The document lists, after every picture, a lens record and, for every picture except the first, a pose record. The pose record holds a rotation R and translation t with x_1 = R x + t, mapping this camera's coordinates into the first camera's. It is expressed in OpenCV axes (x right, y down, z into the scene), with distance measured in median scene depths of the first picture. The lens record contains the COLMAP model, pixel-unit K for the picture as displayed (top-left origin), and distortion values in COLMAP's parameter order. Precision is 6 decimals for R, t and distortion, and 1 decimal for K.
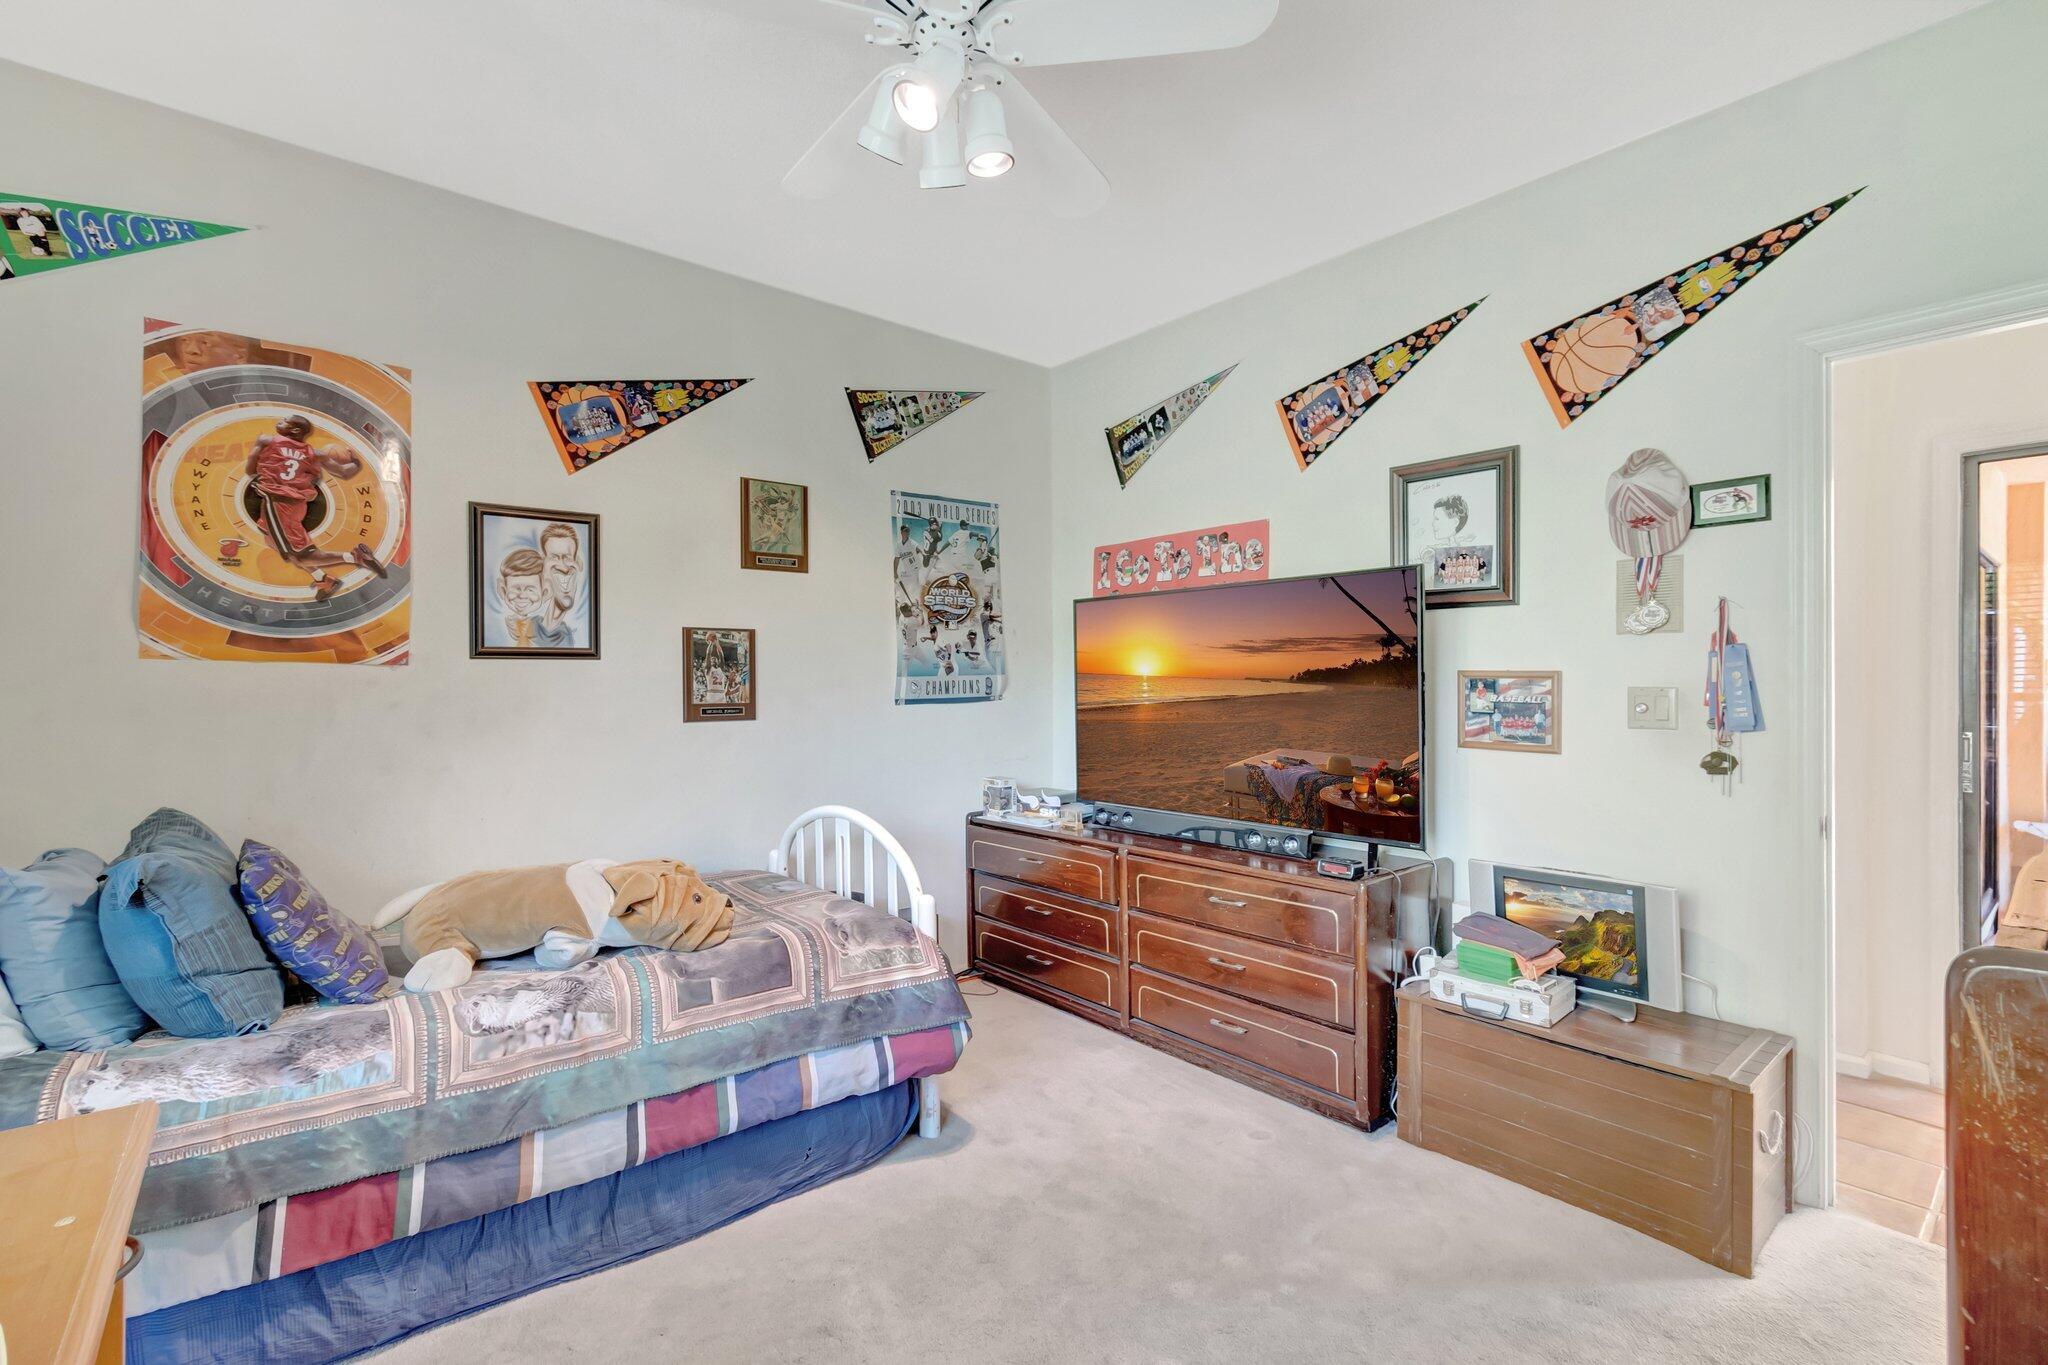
lens RADIAL K [[920.1, 0, 1021.1], [0, 920.1, 676.1], [0, 0, 1]] dist [0.003084, 0.000736]
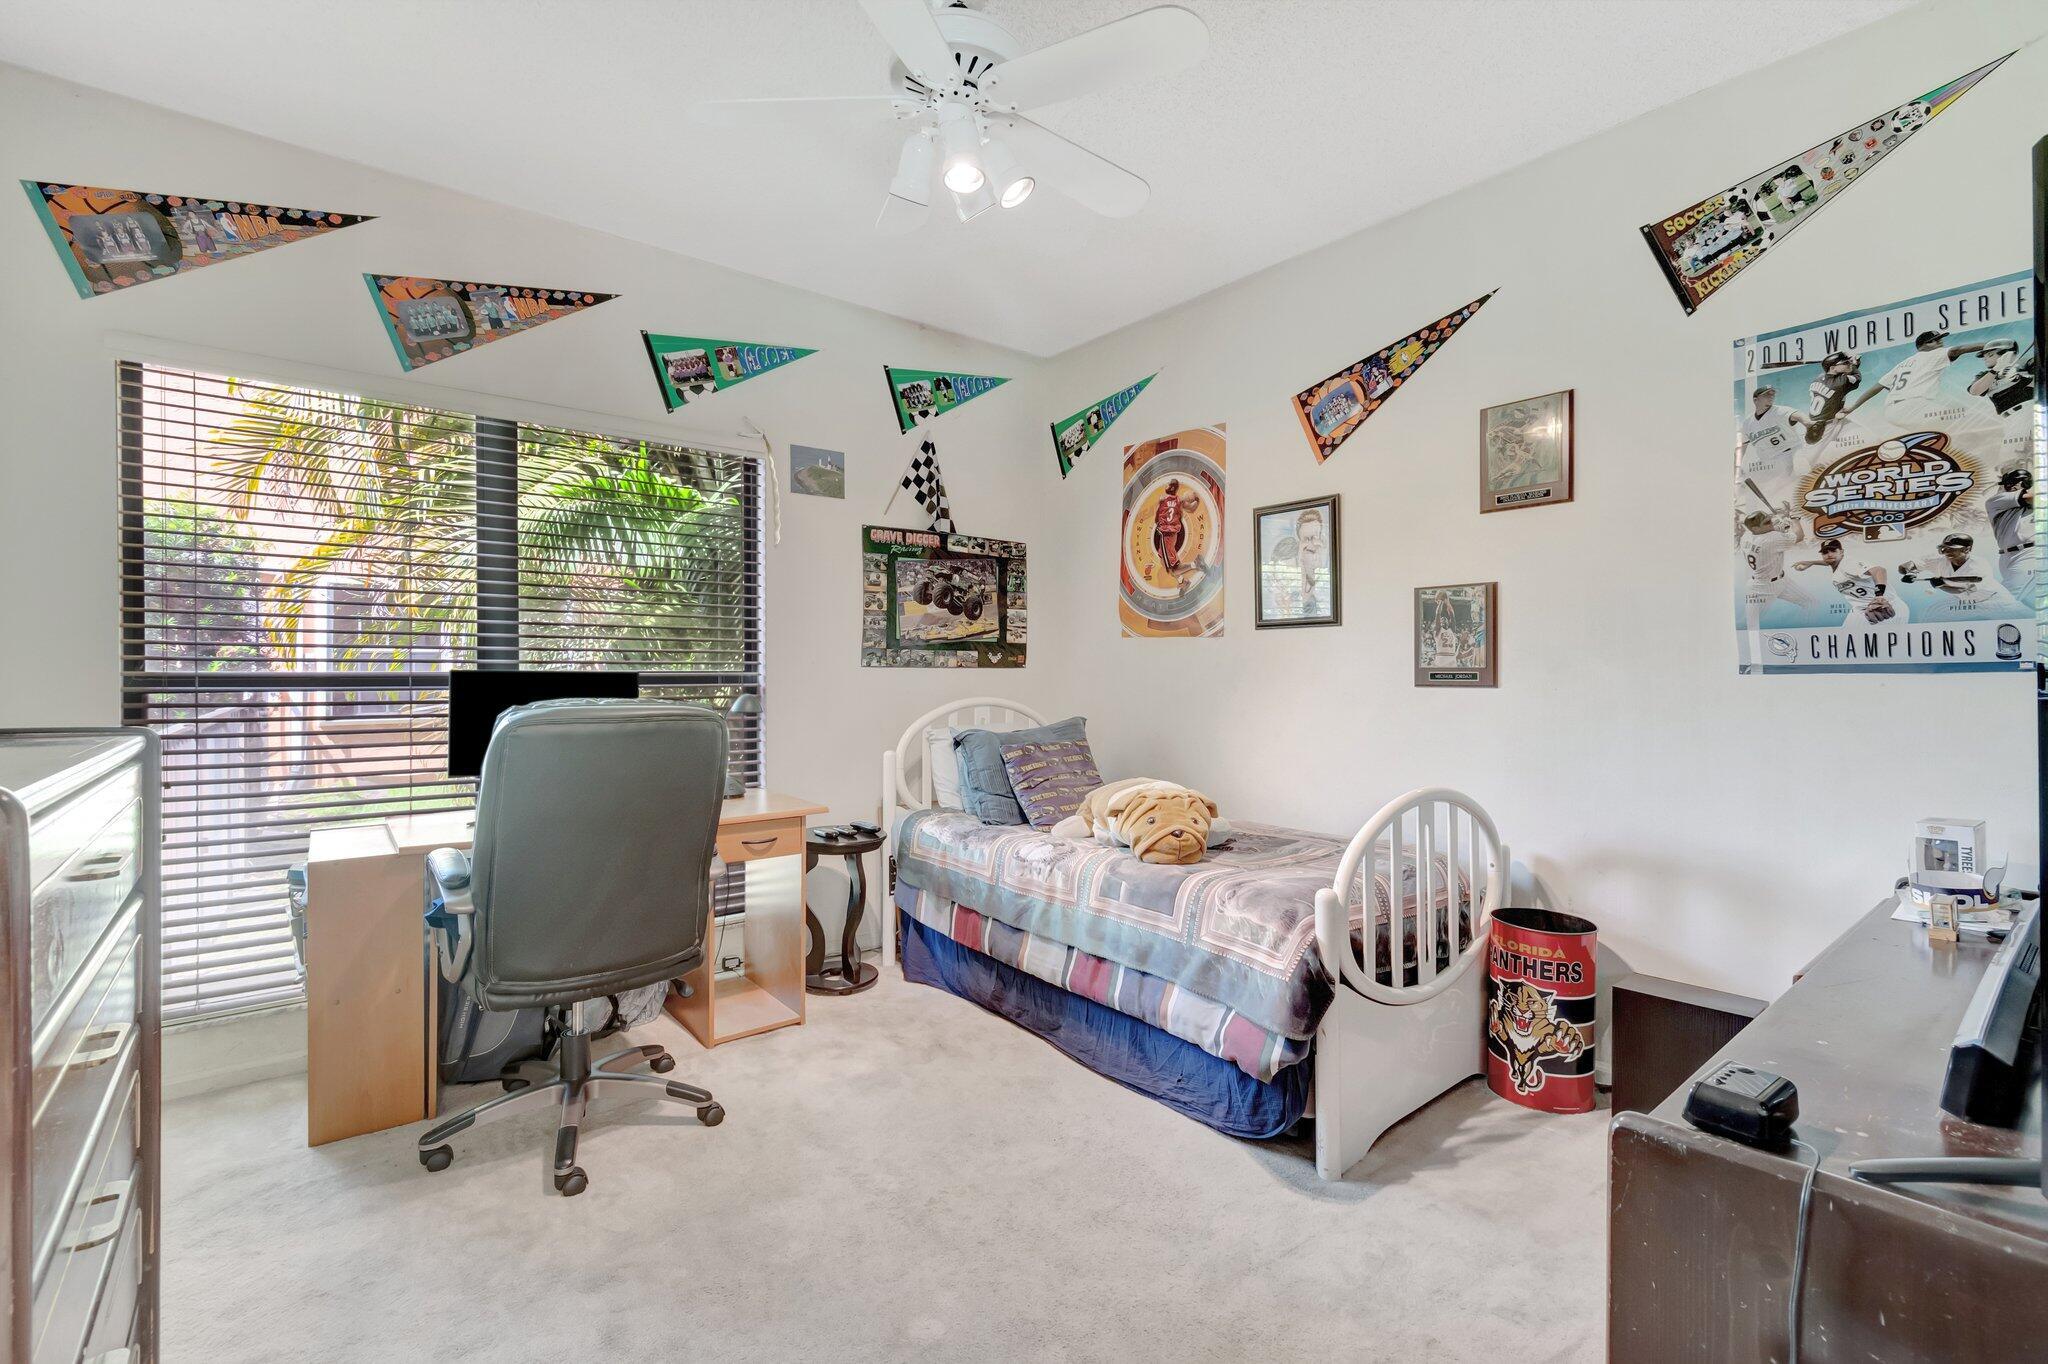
lens RADIAL K [[920.1, 0, 1021.1], [0, 920.1, 675.6], [0, 0, 1]] dist [0.003084, 0.000736]
pose [[-0.022810, 0.003149, -0.999735, 0.589460], [-0.000147, 0.999995, 0.003153, 0.034447], [0.999740, 0.000219, -0.022809, 0.590004]]
